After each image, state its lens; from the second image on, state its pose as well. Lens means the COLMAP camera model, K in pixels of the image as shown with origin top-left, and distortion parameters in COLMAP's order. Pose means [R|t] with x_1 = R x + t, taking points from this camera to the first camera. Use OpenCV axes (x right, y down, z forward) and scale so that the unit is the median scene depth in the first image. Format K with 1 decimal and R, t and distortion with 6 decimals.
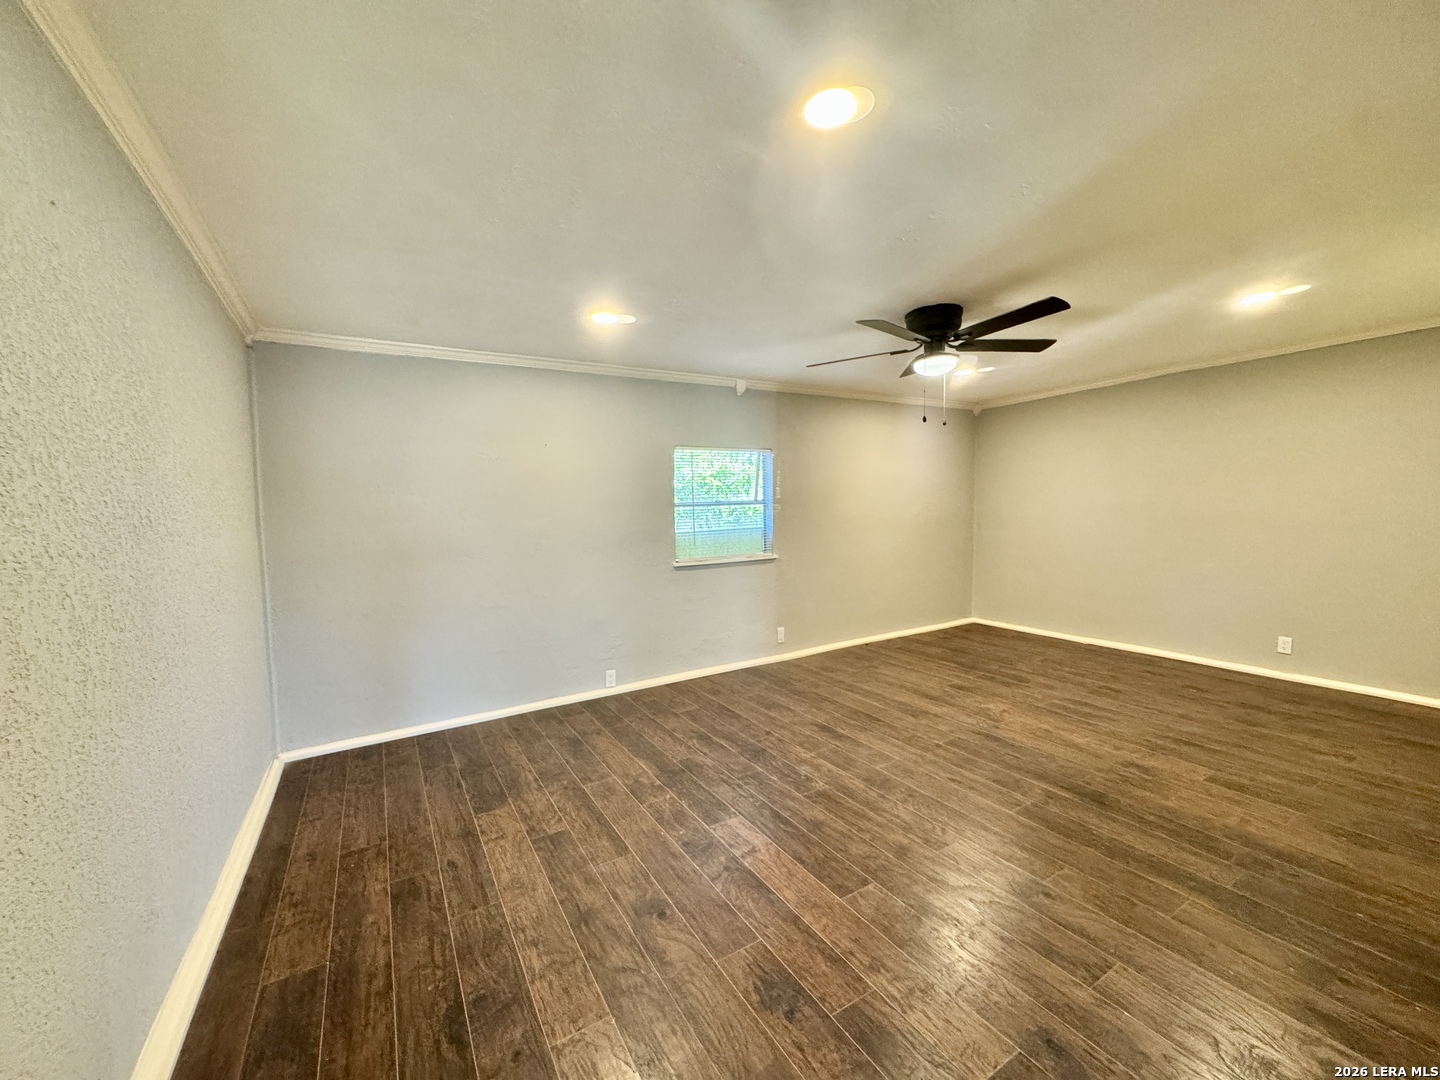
lens RADIAL K [[578.6, 0, 718.6], [0, 578.6, 545.9], [0, 0, 1]] dist [-0.004526, 0.000748]
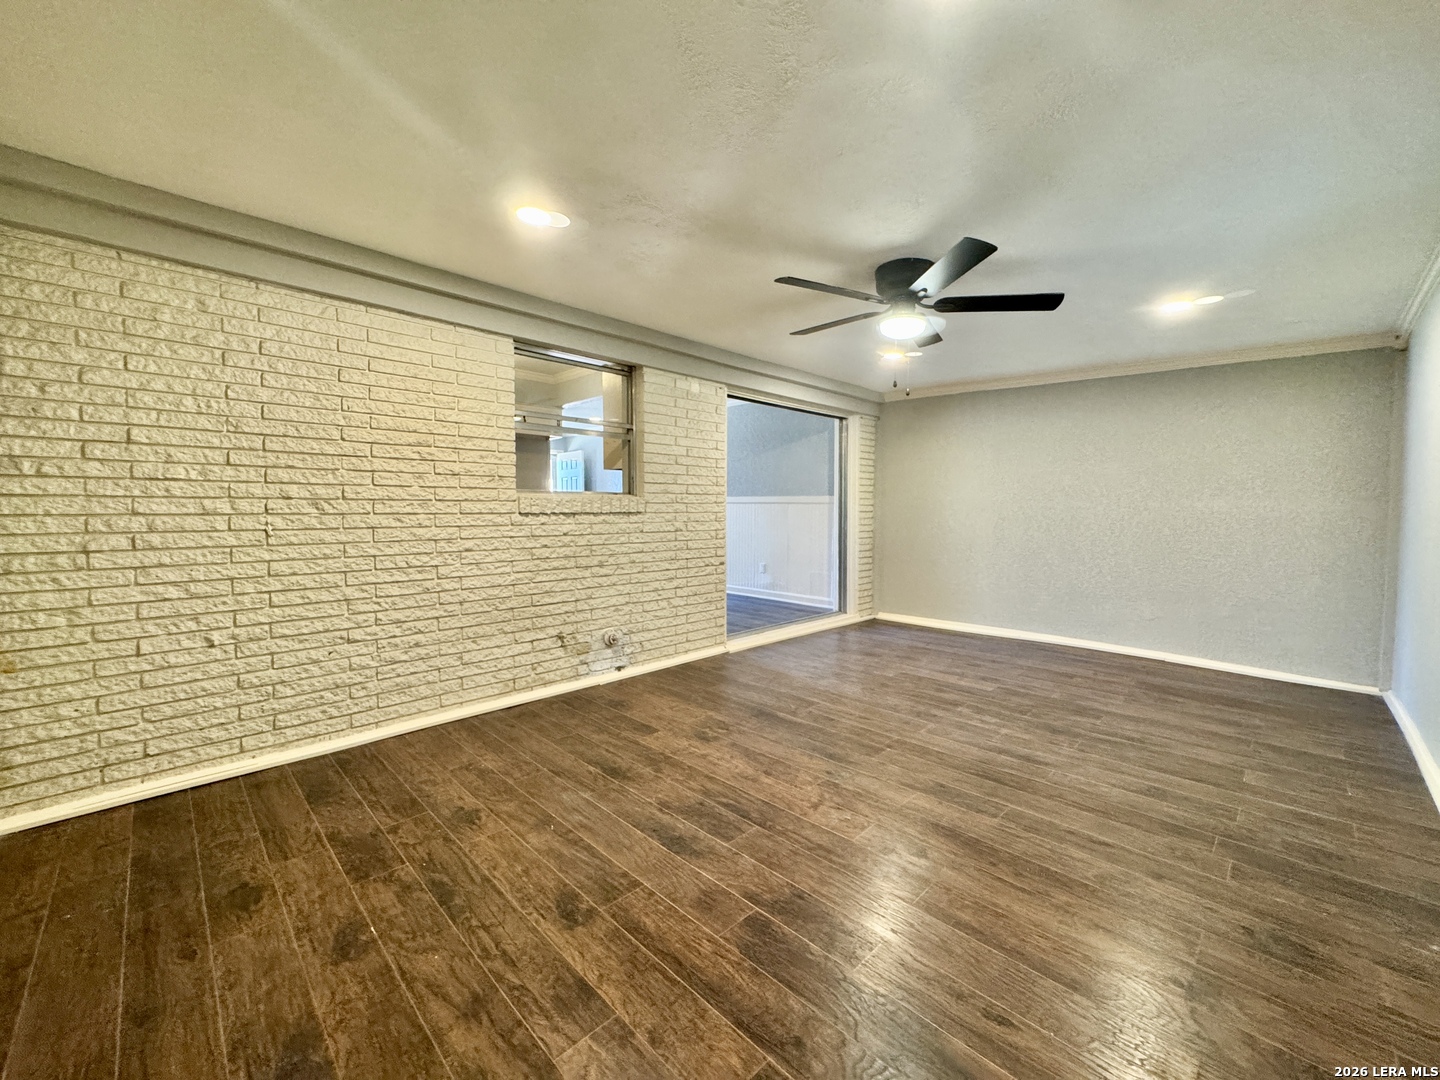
lens RADIAL K [[578.6, 0, 720.8], [0, 578.6, 536.0], [0, 0, 1]] dist [-0.004526, 0.000748]
pose [[-0.971078, 0.027175, -0.237210, 0.842073], [-0.002555, 0.992262, 0.124133, -0.092349], [0.238748, 0.121149, -0.963495, 1.766706]]
